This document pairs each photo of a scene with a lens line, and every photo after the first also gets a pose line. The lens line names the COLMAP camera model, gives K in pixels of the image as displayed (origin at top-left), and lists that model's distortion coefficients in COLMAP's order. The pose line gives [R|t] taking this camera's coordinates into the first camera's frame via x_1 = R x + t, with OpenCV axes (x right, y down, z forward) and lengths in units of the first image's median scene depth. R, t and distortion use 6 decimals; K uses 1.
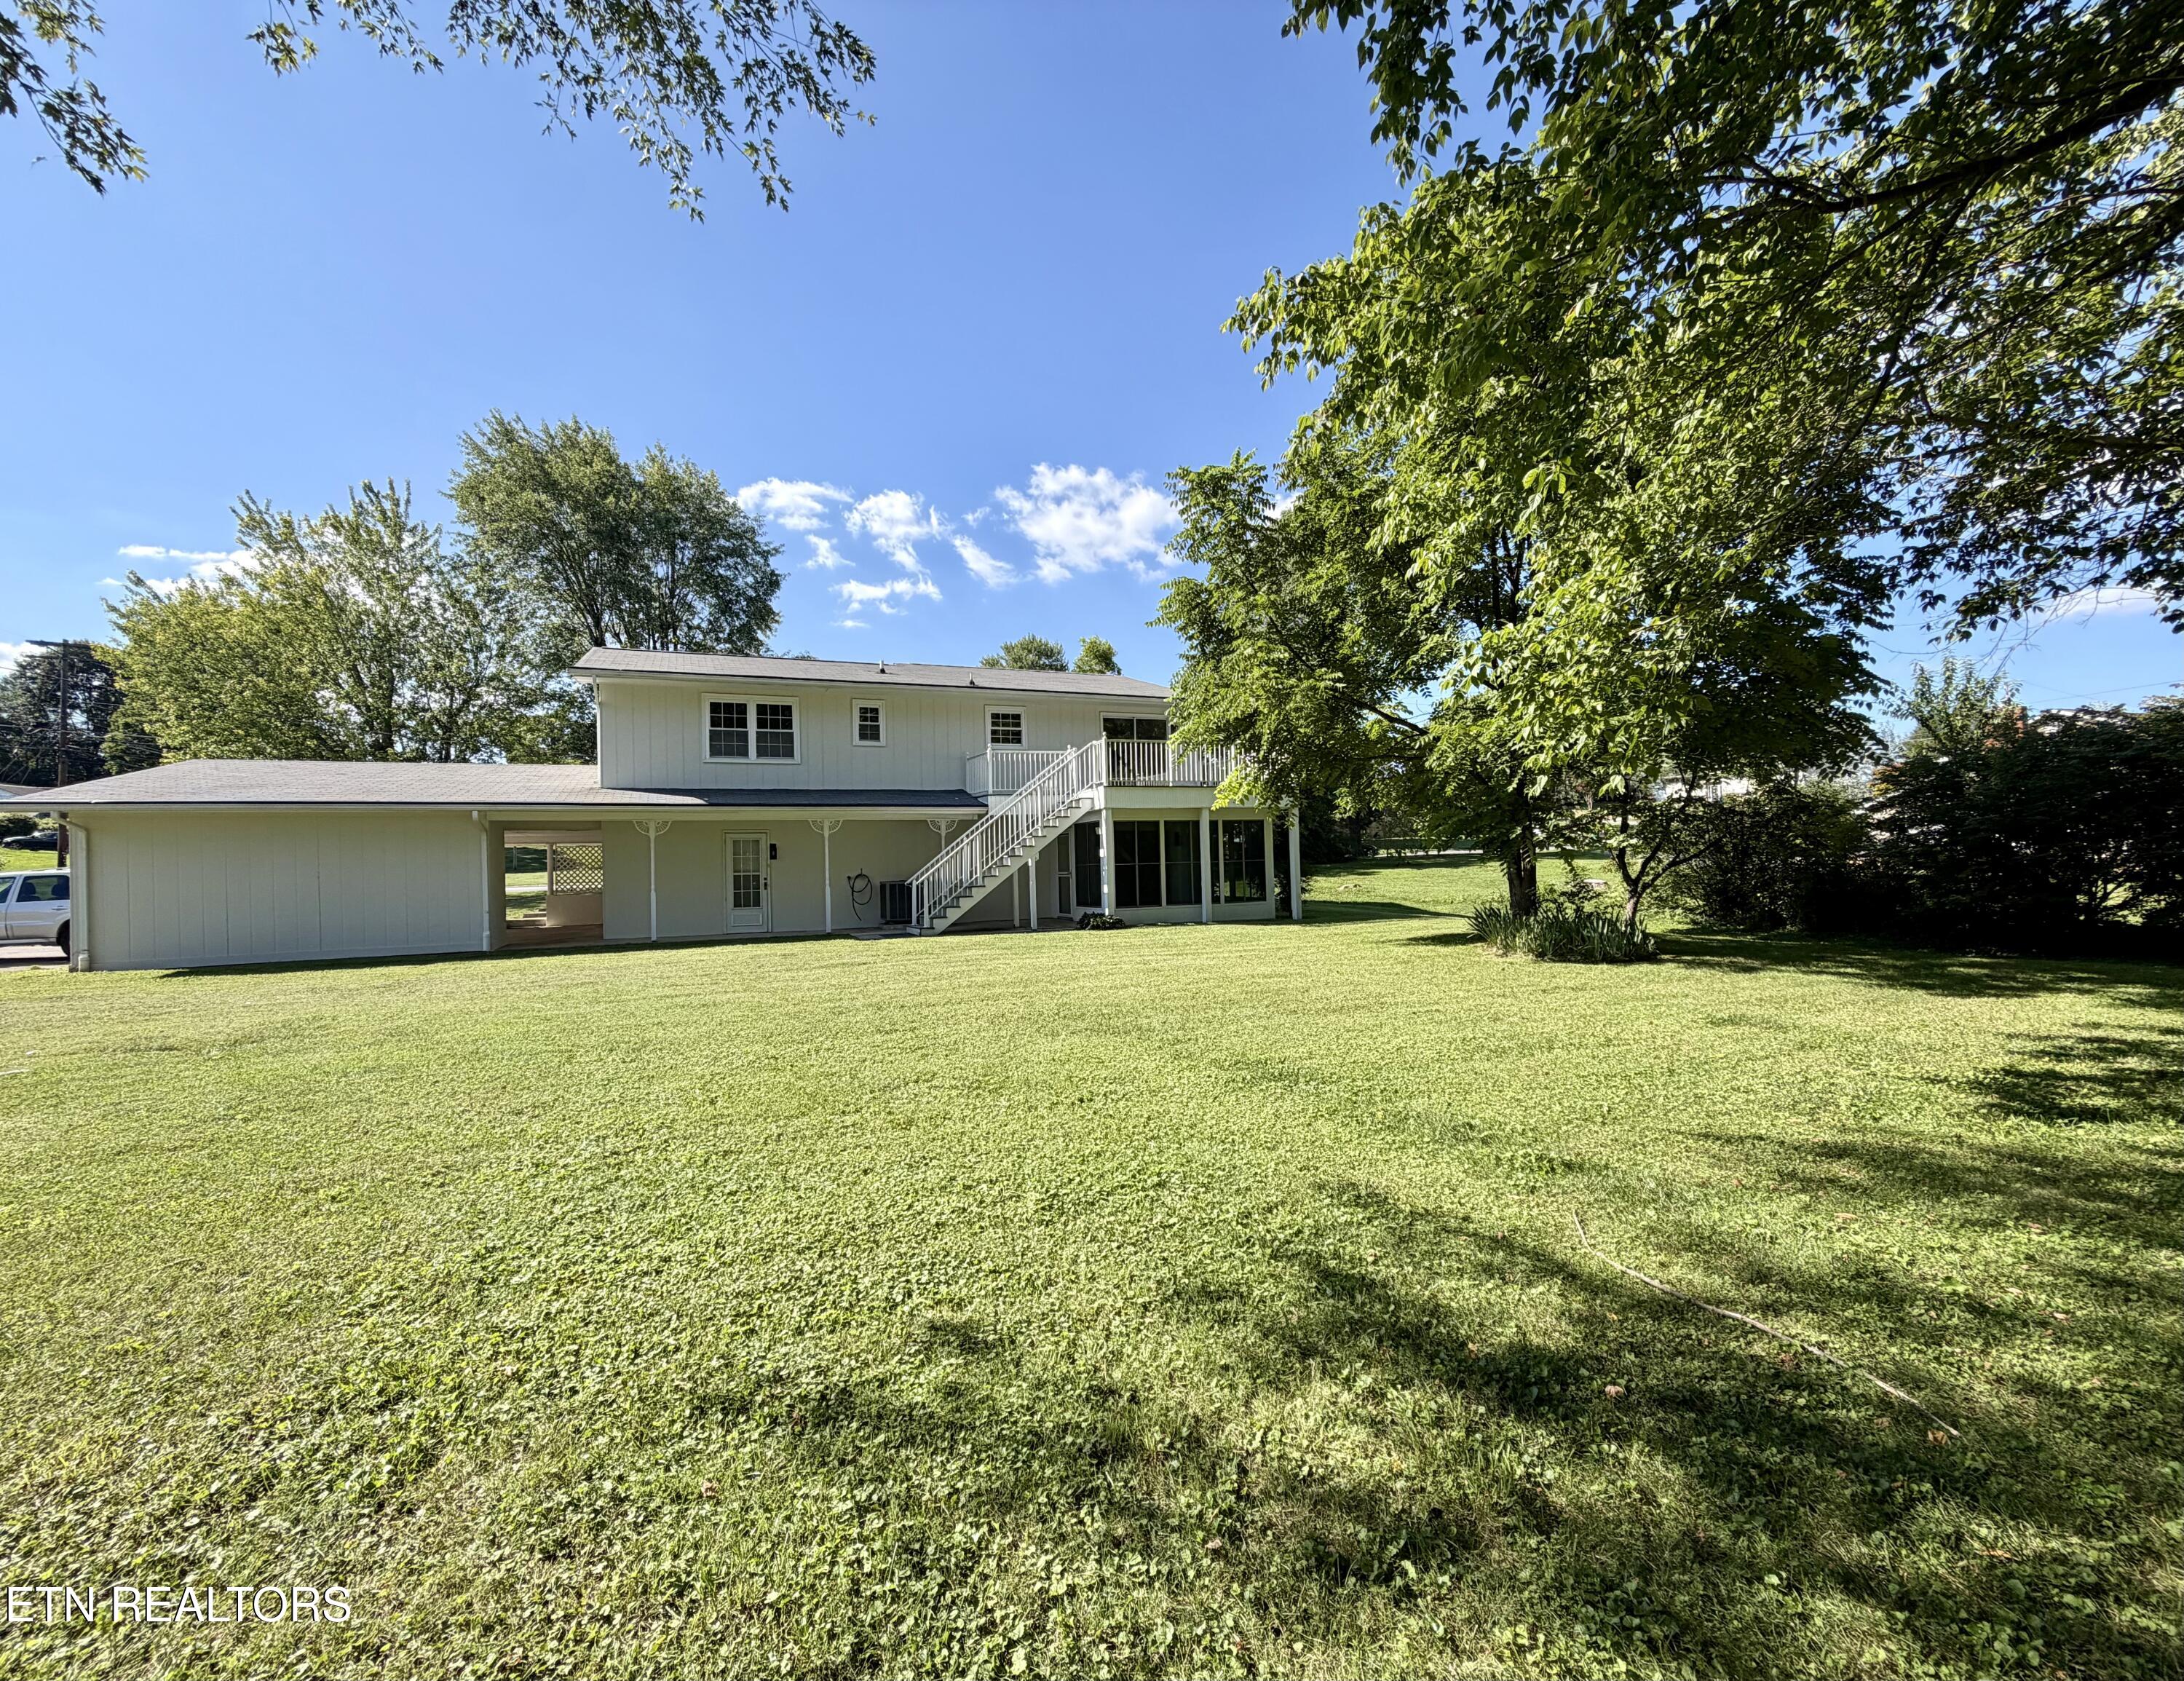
lens RADIAL K [[957.5, 0, 1134.4], [0, 957.5, 814.9], [0, 0, 1]] dist [-0.004096, -0.000077]
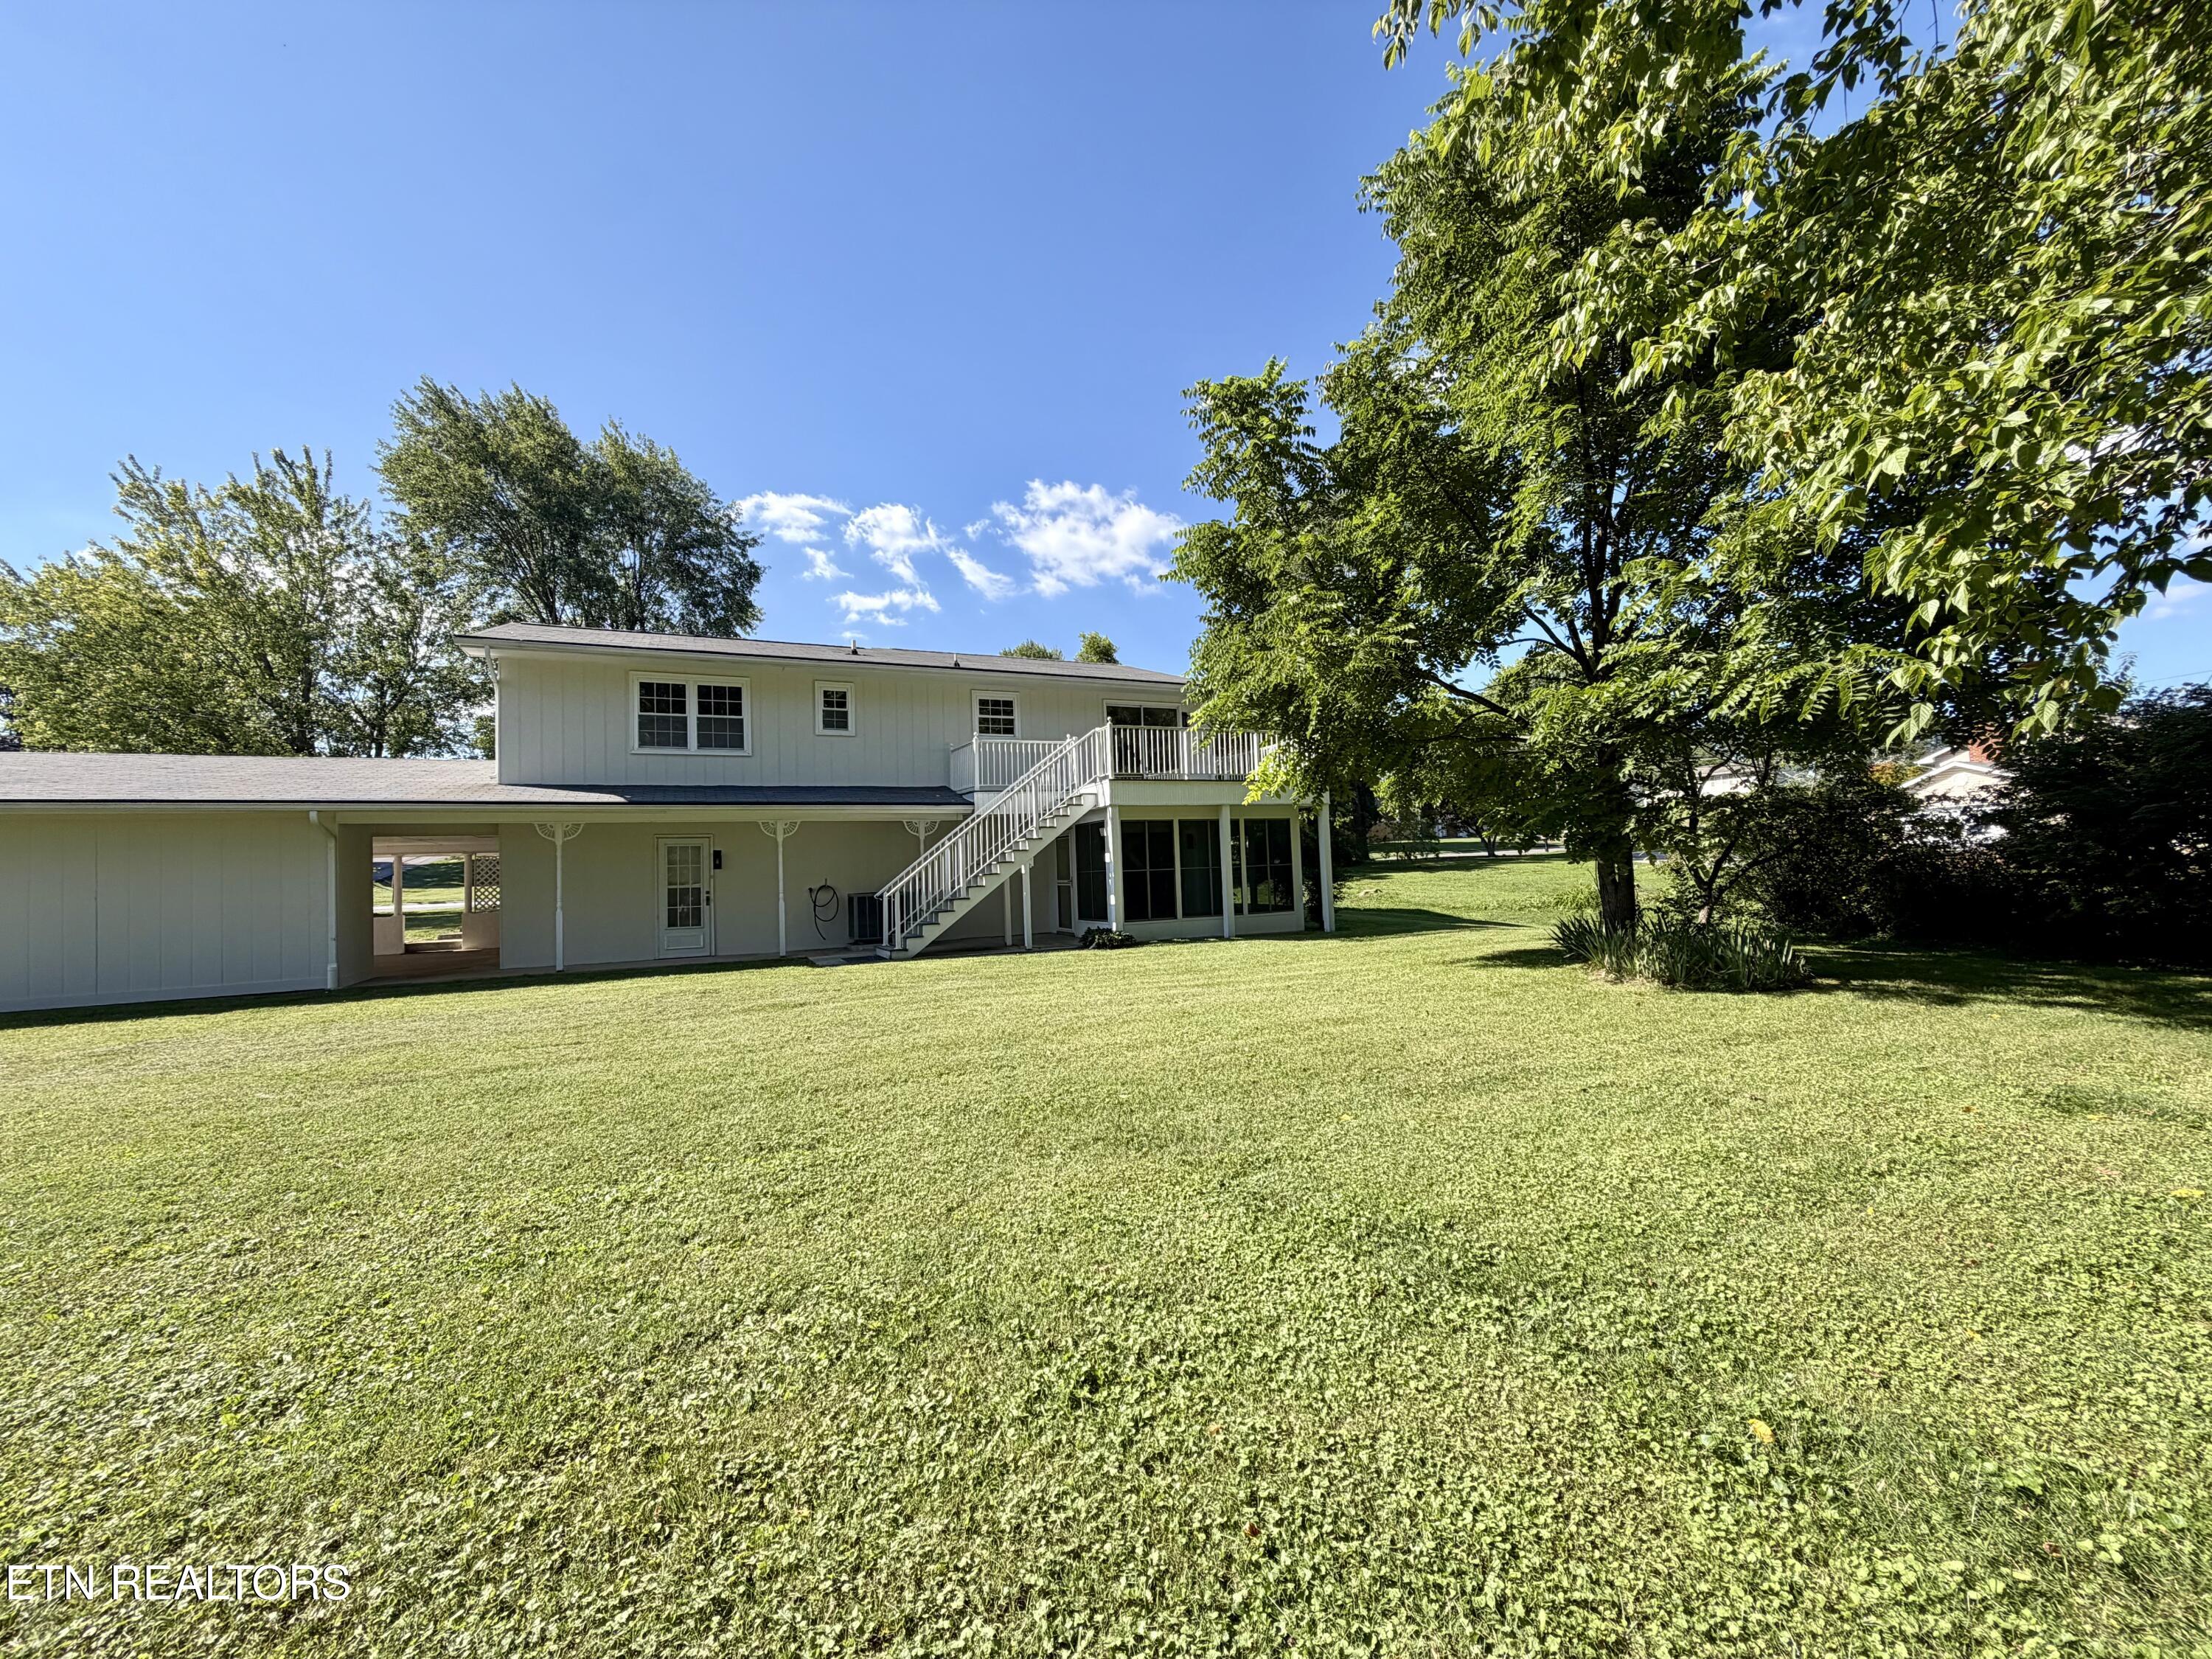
lens RADIAL K [[876.4, 0, 1106.0], [0, 876.4, 829.5], [0, 0, 1]] dist [0.001114, -0.000412]
pose [[0.999665, -0.010249, -0.023779, -0.016462], [0.010392, 0.999929, 0.005910, 0.009827], [0.023717, -0.006155, 0.999700, 0.216352]]
